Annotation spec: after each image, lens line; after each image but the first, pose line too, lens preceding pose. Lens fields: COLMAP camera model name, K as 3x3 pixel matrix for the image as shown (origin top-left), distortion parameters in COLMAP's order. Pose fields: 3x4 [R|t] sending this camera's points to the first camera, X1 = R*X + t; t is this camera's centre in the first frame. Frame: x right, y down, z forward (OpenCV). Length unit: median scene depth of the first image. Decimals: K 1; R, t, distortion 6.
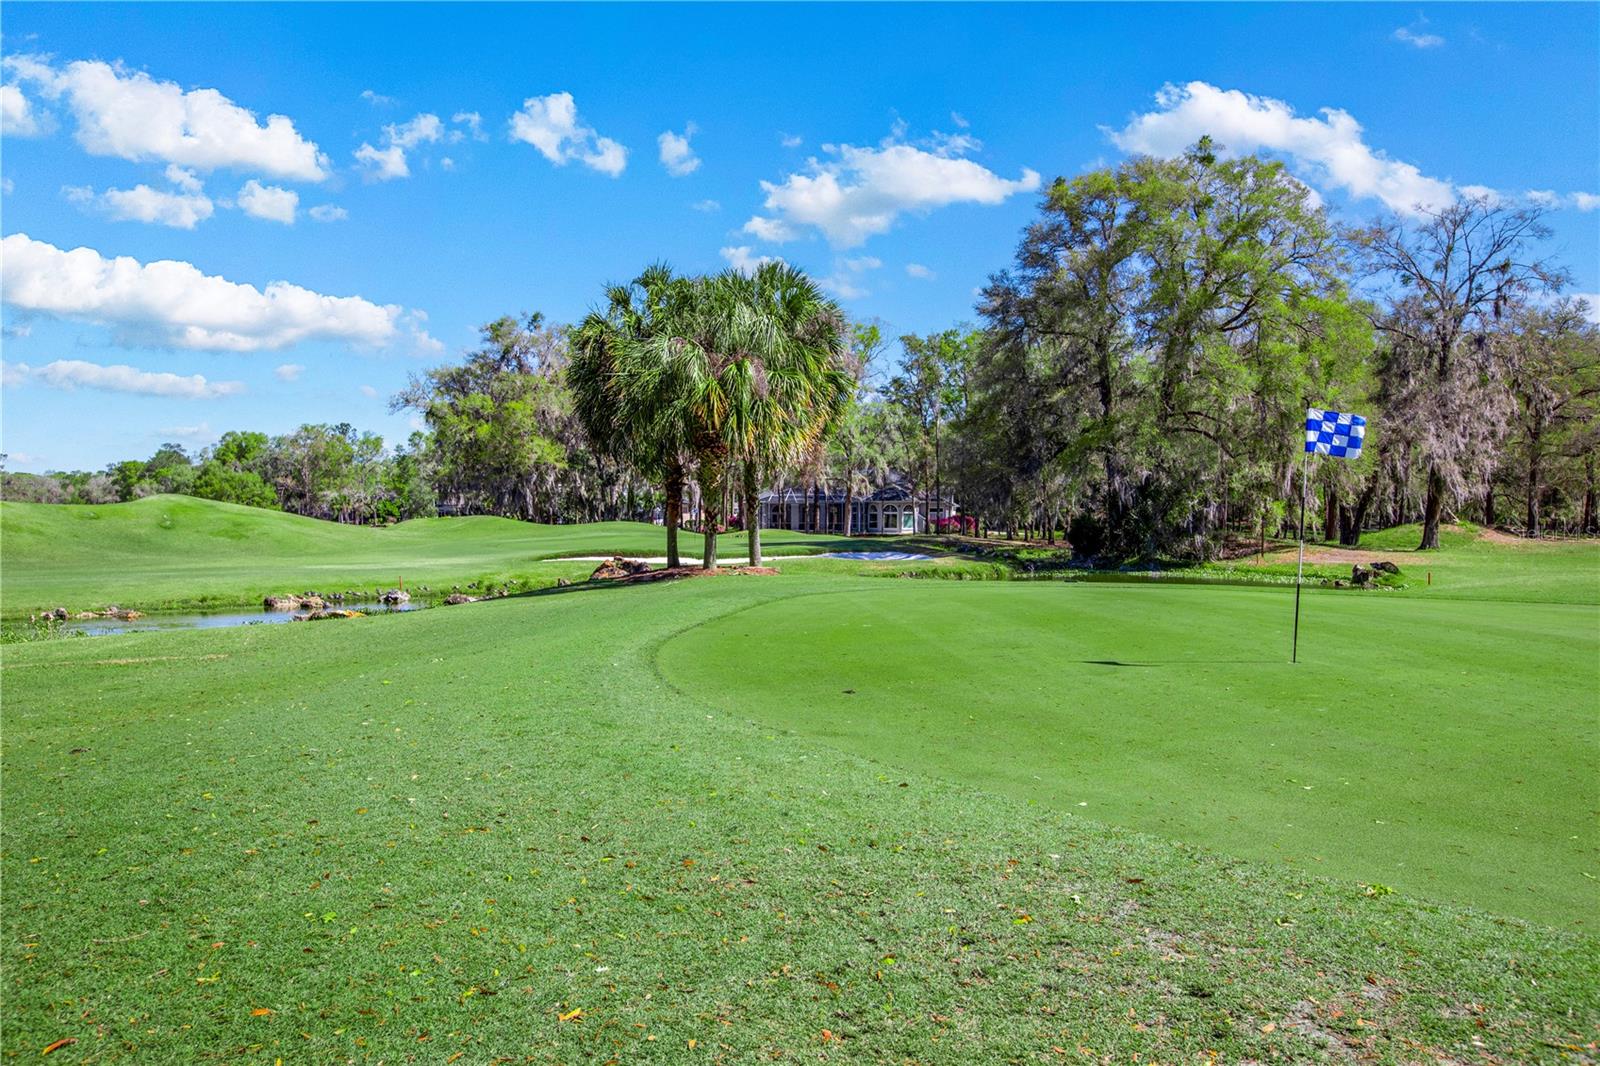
lens RADIAL K [[1194.0, 0, 800.0], [0, 1194.0, 533.0], [0, 0, 1]] dist [0.009795, 0.004380]
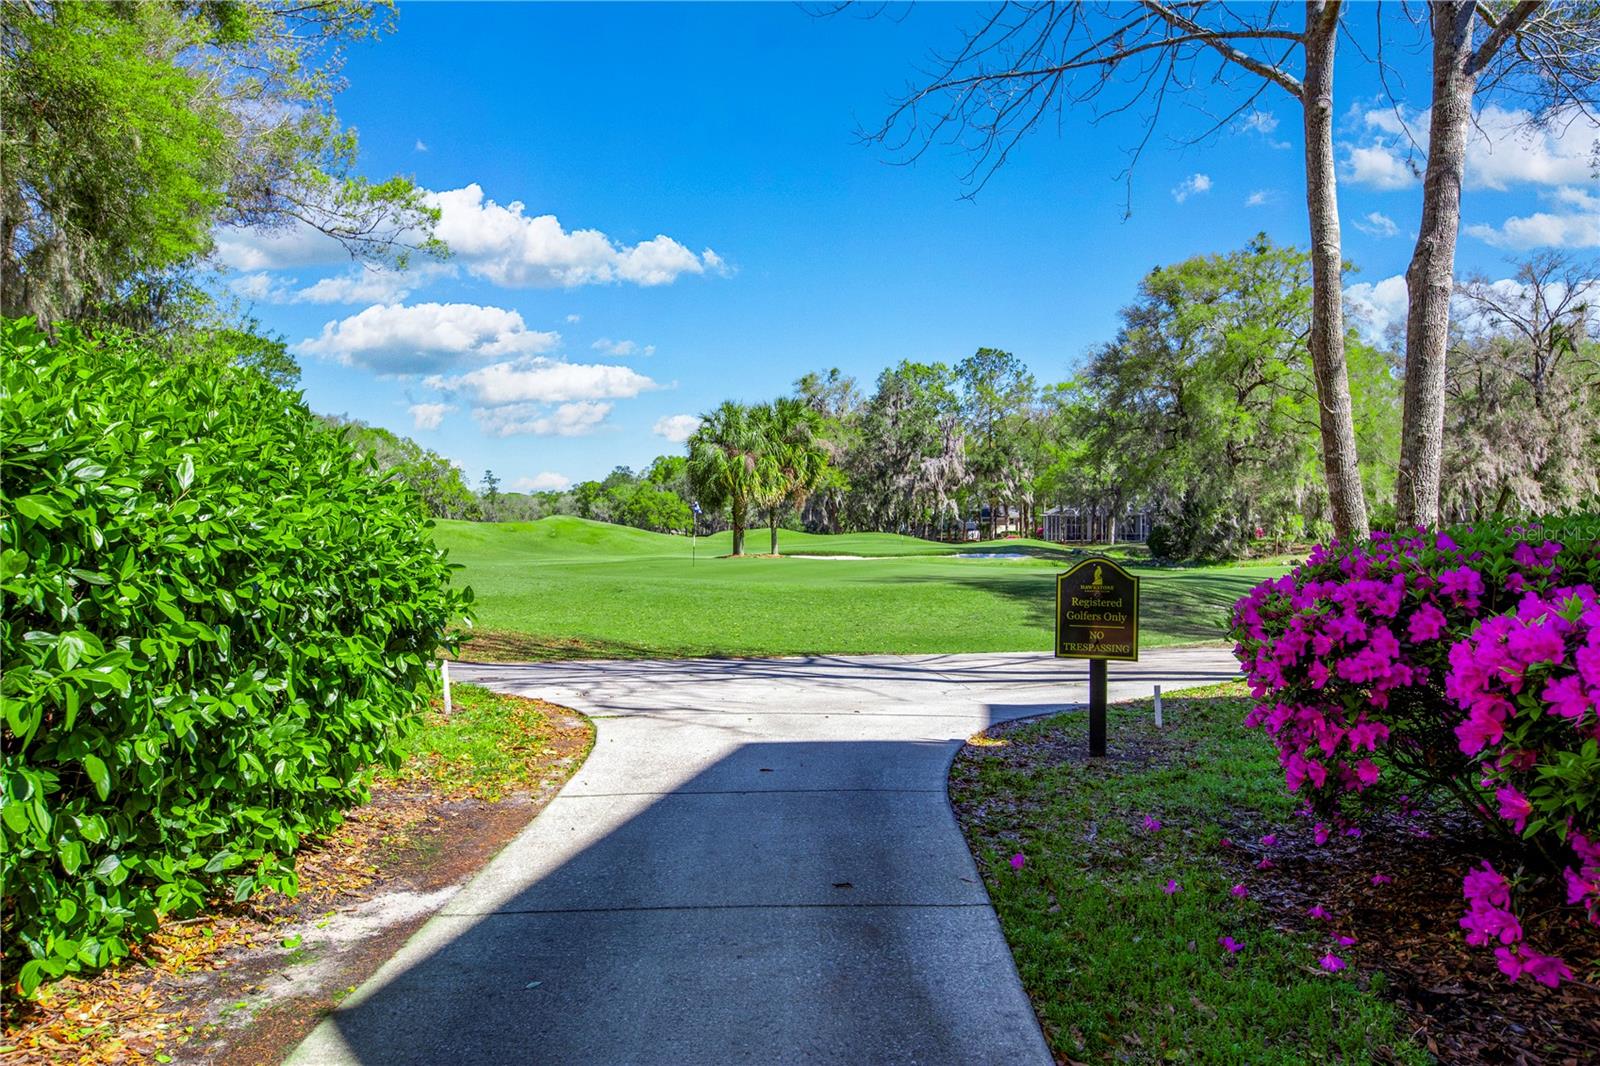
lens RADIAL K [[1321.5, 0, 800.0], [0, 1321.5, 533.0], [0, 0, 1]] dist [0.011379, 0.004985]
pose [[0.933108, -0.002314, -0.359588, 0.425119], [-0.001462, 0.999947, -0.010228, 0.008960], [0.359592, 0.010070, 0.933055, -0.548520]]
